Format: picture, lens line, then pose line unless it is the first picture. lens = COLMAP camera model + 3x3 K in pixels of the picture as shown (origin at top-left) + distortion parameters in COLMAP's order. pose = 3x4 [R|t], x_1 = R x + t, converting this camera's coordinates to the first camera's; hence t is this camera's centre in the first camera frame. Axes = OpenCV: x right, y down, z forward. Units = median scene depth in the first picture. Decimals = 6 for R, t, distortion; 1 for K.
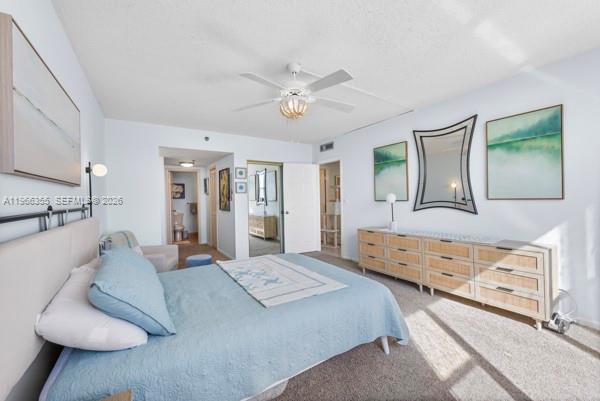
lens RADIAL K [[238.5, 0, 295.0], [0, 238.5, 200.0], [0, 0, 1]] dist [0.003493, 0.000239]
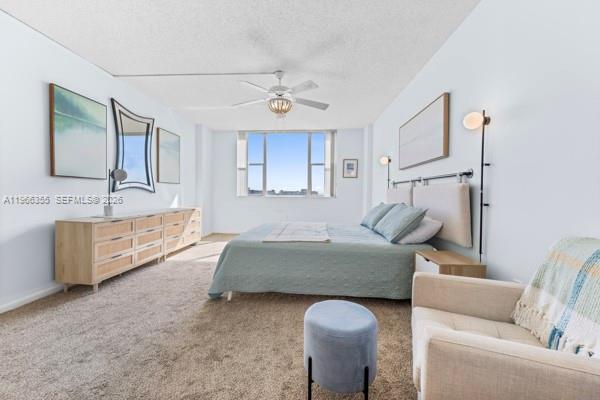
lens RADIAL K [[238.5, 0, 297.8], [0, 238.5, 199.4], [0, 0, 1]] dist [0.003493, 0.000239]
pose [[-0.808969, -0.000703, 0.587851, -0.555960], [0.014469, 0.999673, 0.021106, 0.064855], [-0.587673, 0.025580, -0.808694, 1.321855]]
